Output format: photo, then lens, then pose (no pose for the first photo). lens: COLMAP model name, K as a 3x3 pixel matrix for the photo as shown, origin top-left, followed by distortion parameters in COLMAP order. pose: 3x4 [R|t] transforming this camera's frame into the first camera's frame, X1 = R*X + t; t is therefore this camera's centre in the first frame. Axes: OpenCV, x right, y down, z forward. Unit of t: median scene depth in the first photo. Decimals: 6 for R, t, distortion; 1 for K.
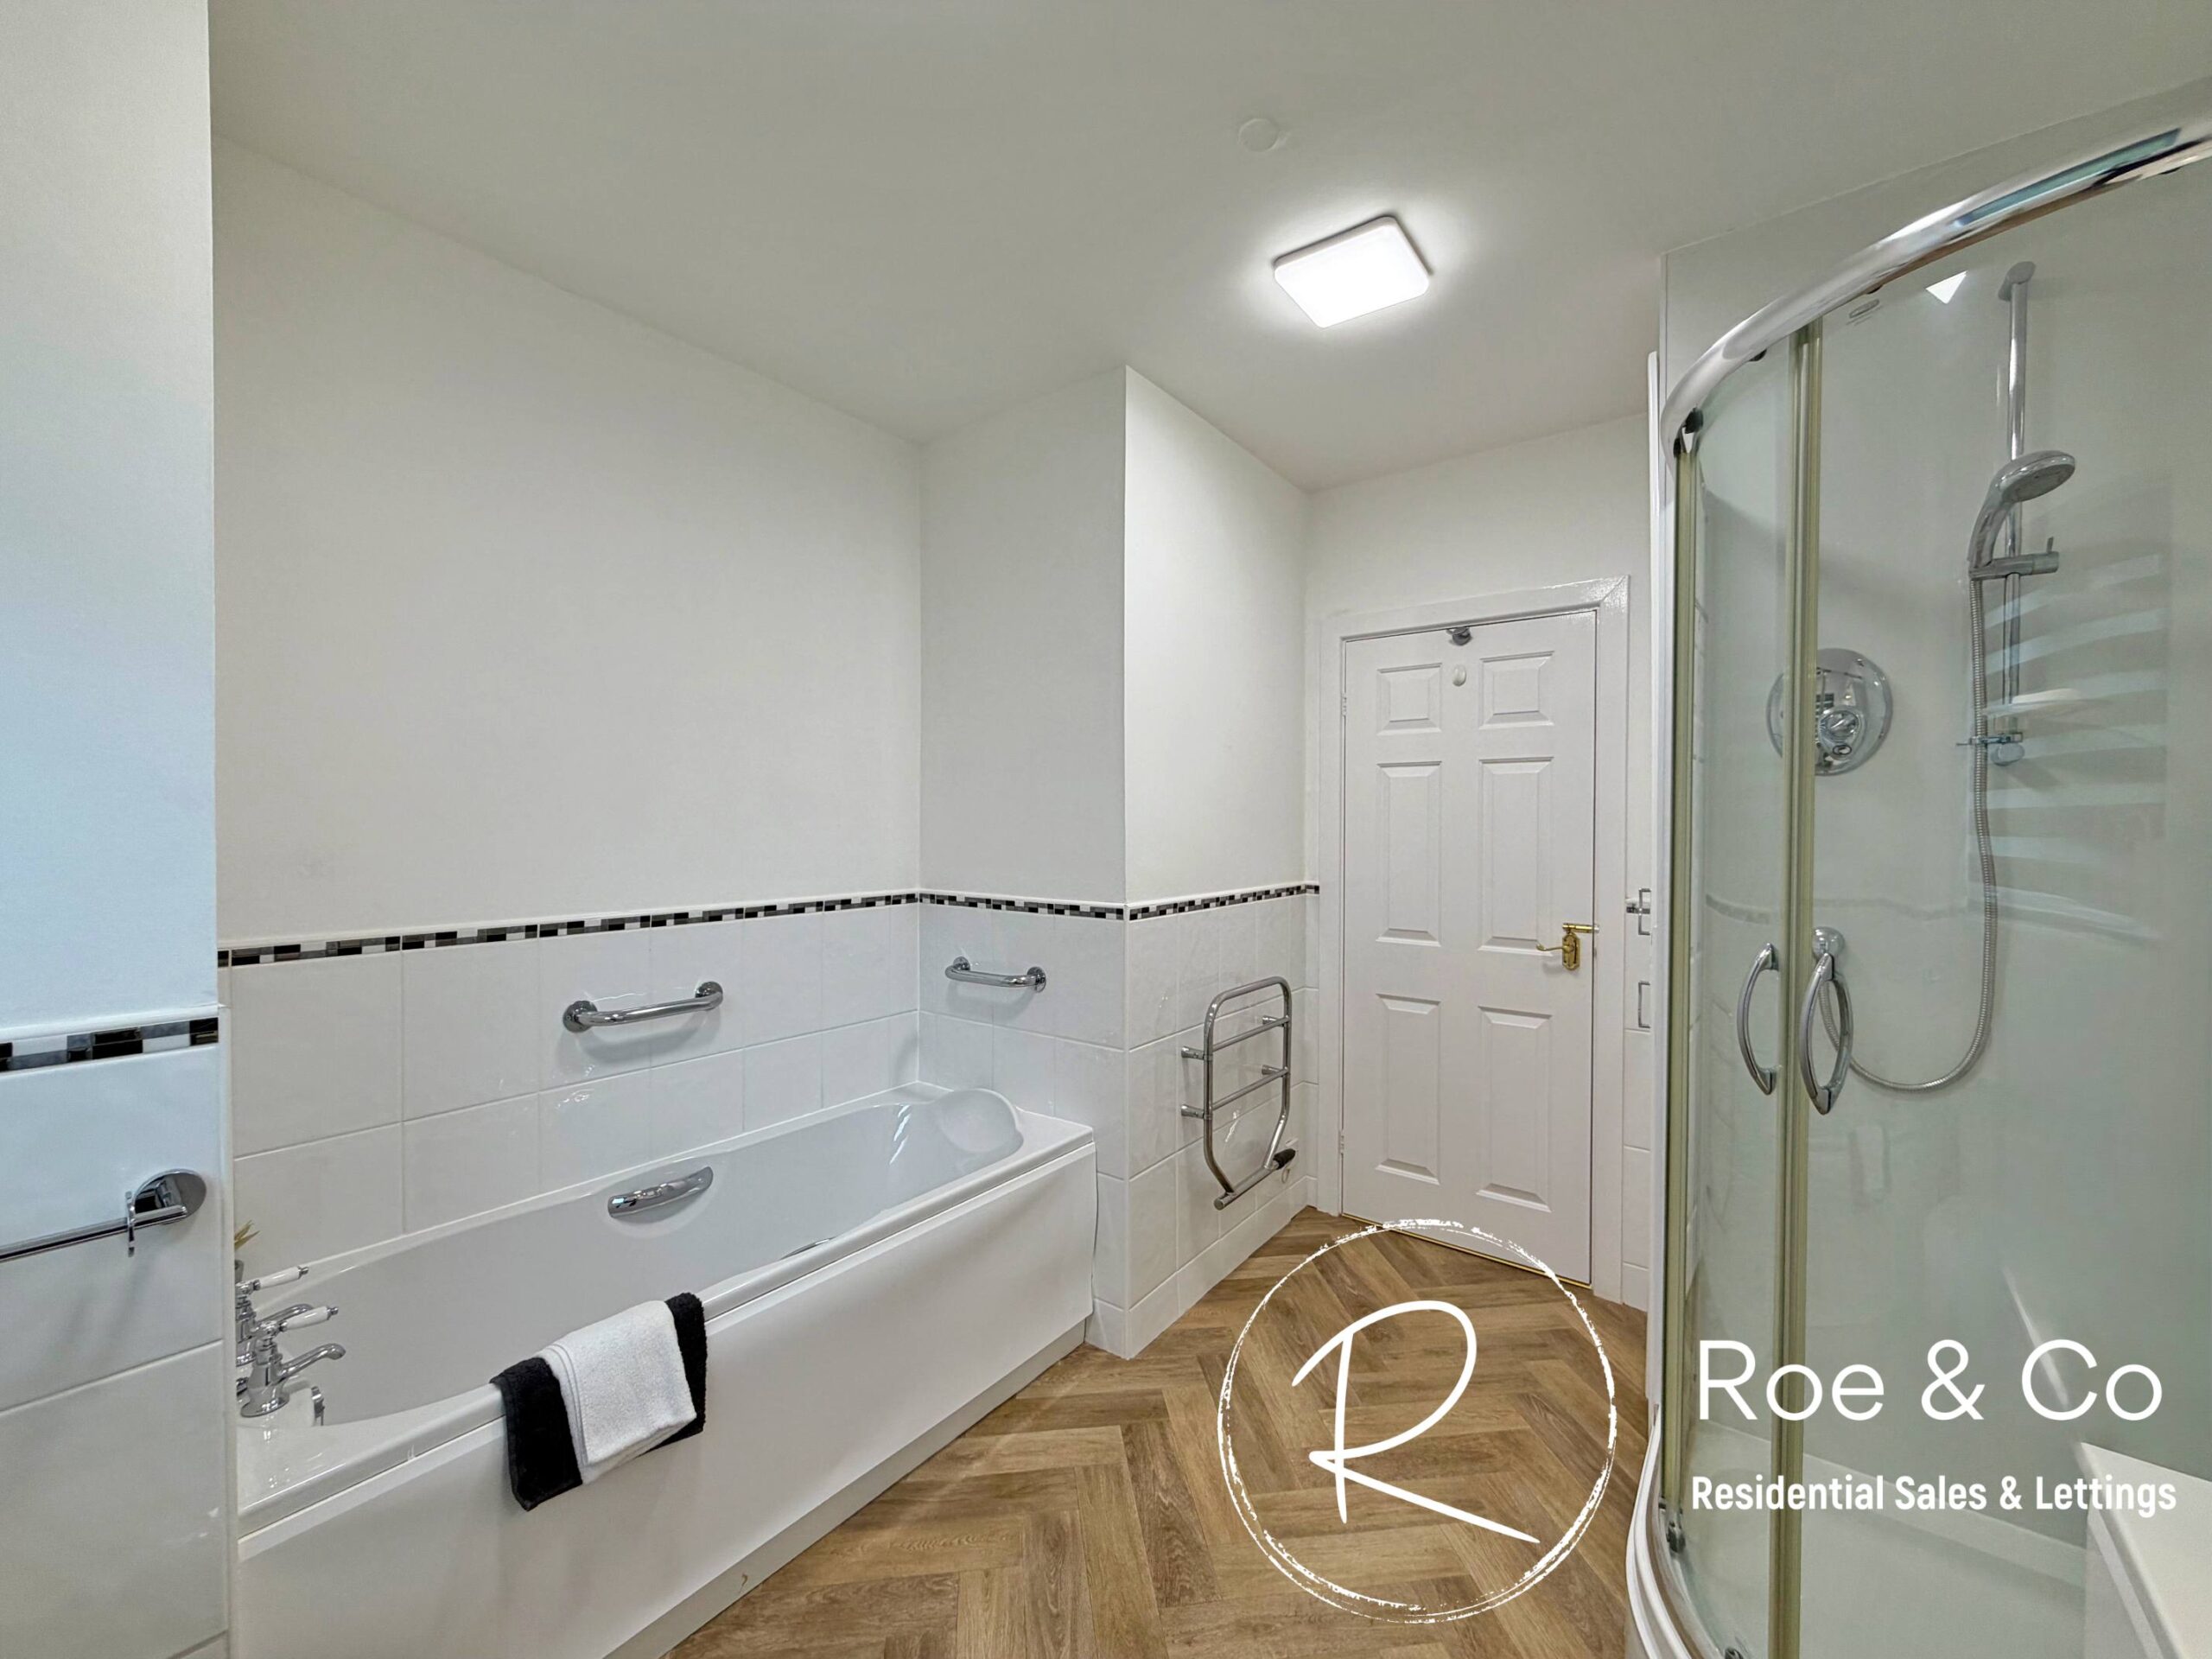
lens RADIAL K [[884.0, 0, 1092.8], [0, 884.0, 837.7], [0, 0, 1]] dist [0.000215, -0.000649]
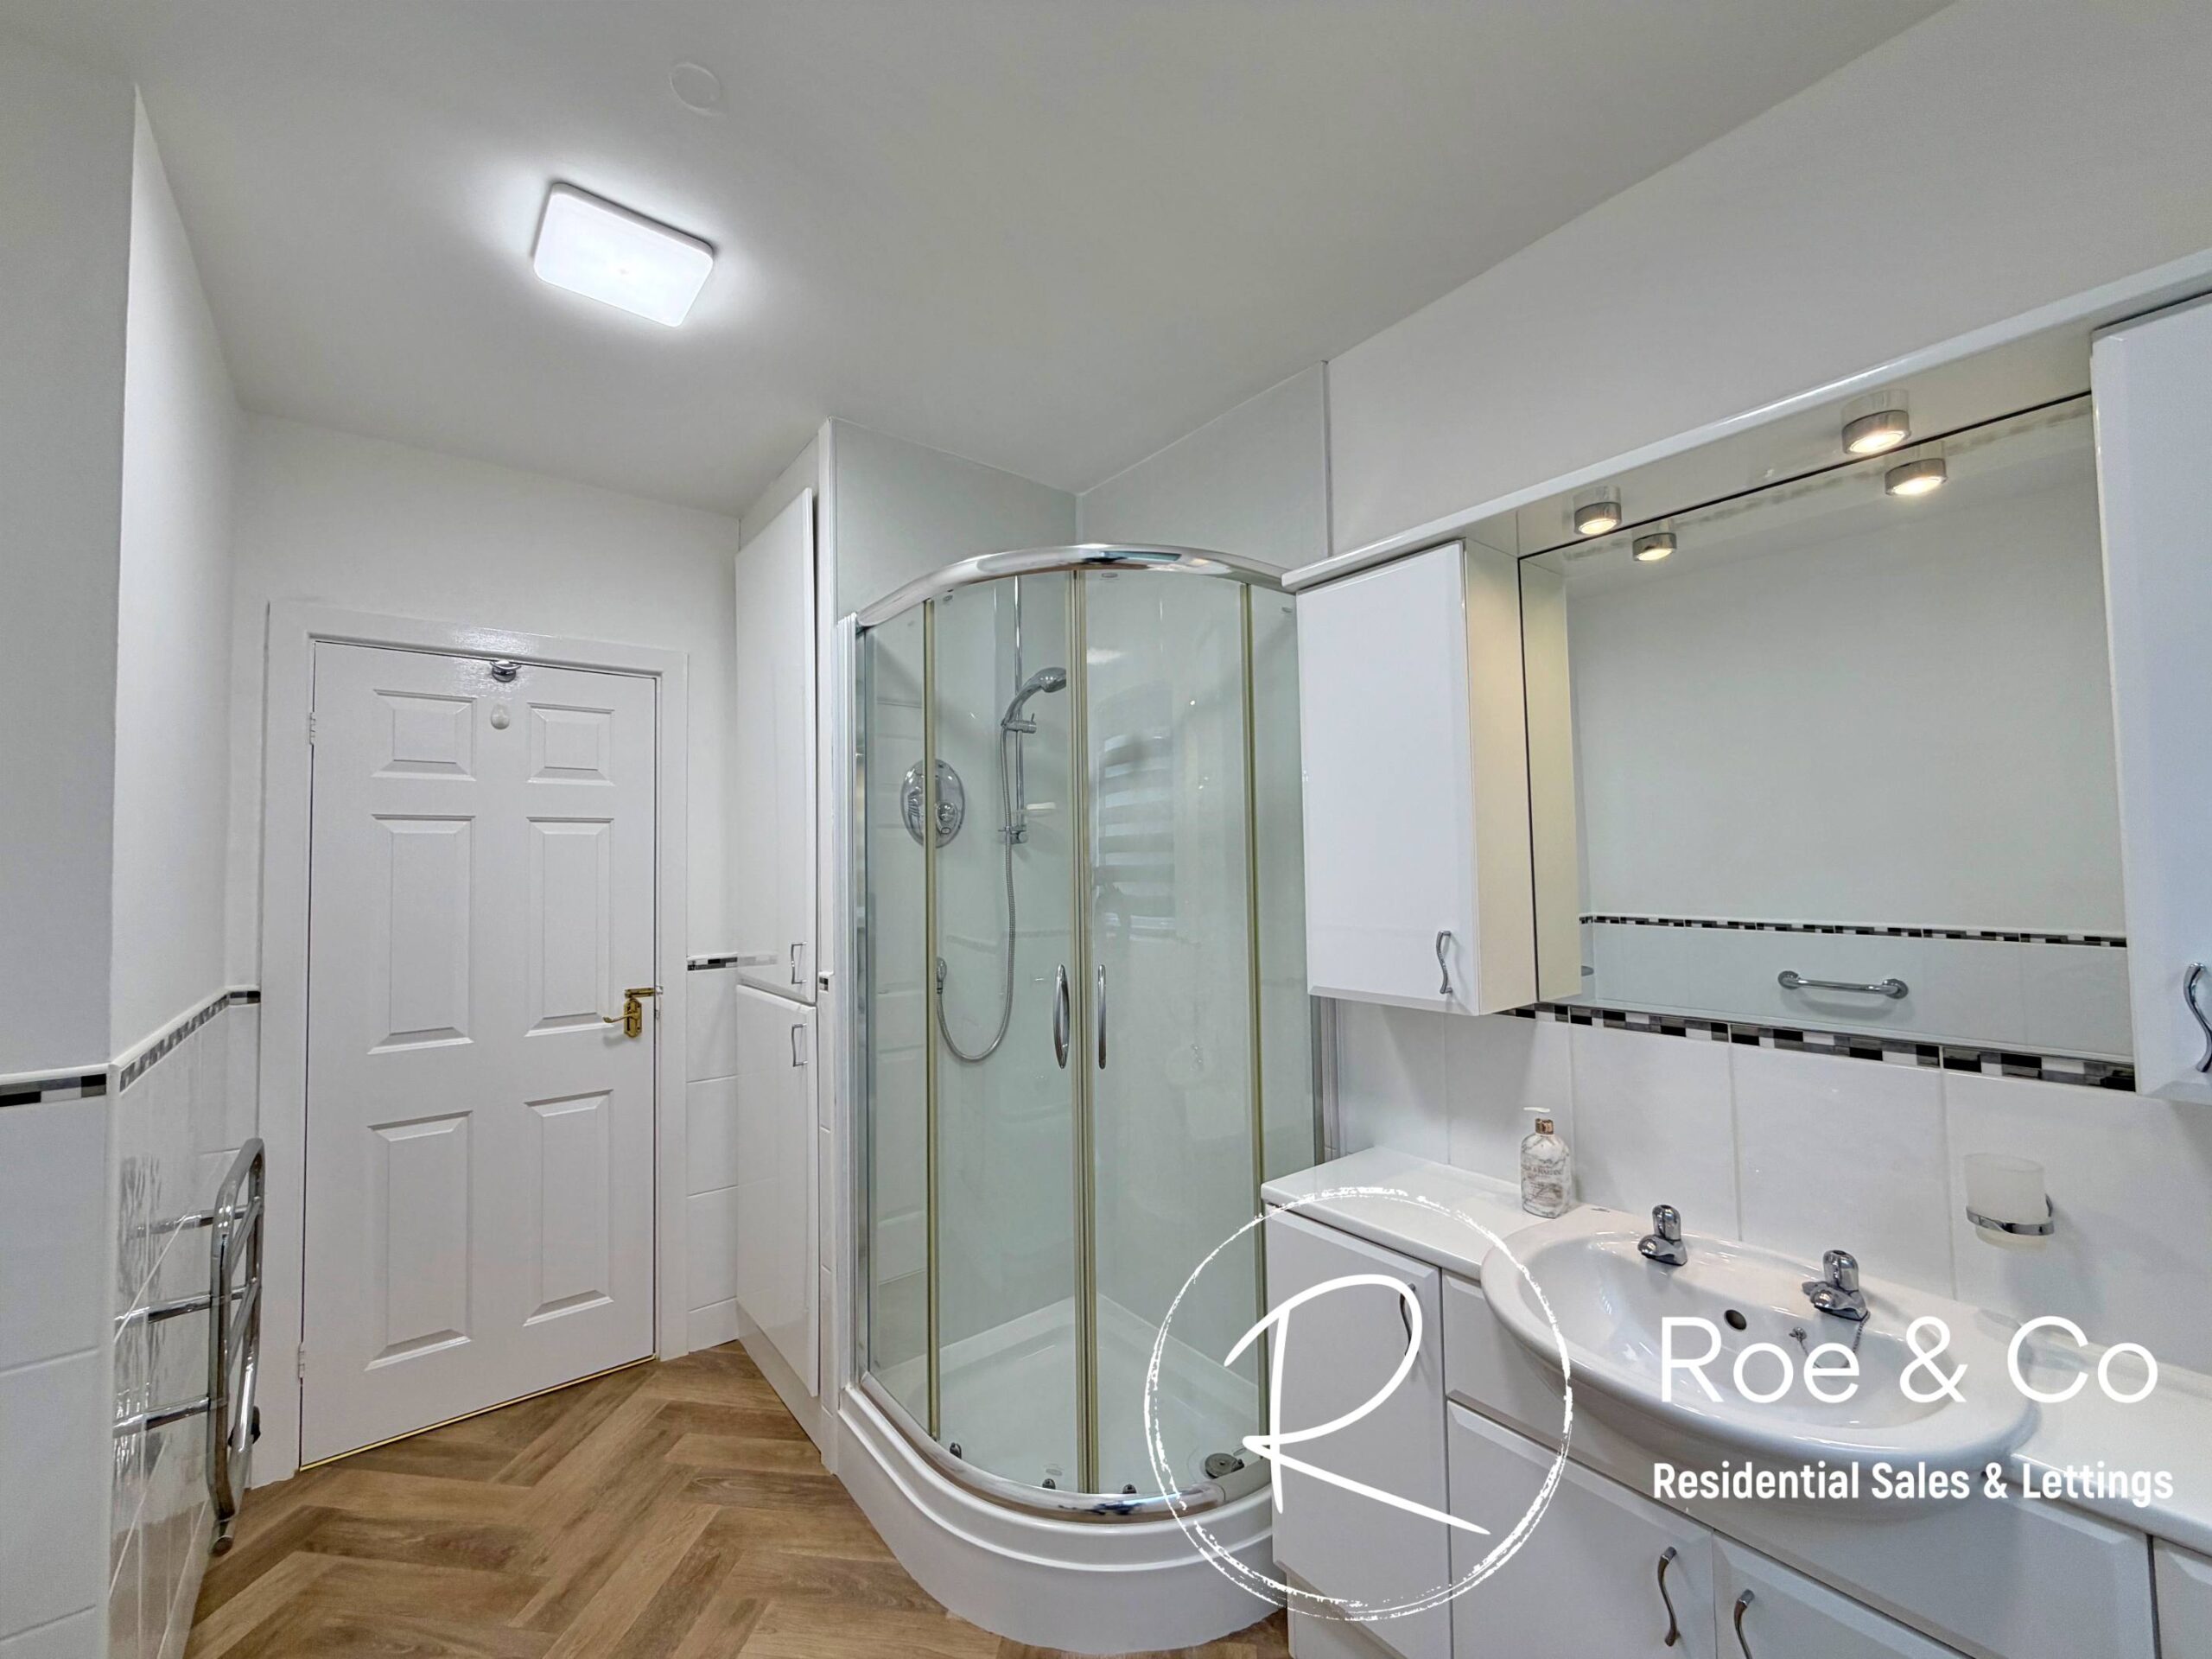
lens RADIAL K [[884.0, 0, 1109.0], [0, 884.0, 836.6], [0, 0, 1]] dist [0.000215, -0.000649]
pose [[0.226628, 0.030970, 0.973489, -0.300781], [0.033809, 0.998642, -0.039641, -0.015673], [-0.973394, 0.041896, 0.225273, 0.258451]]
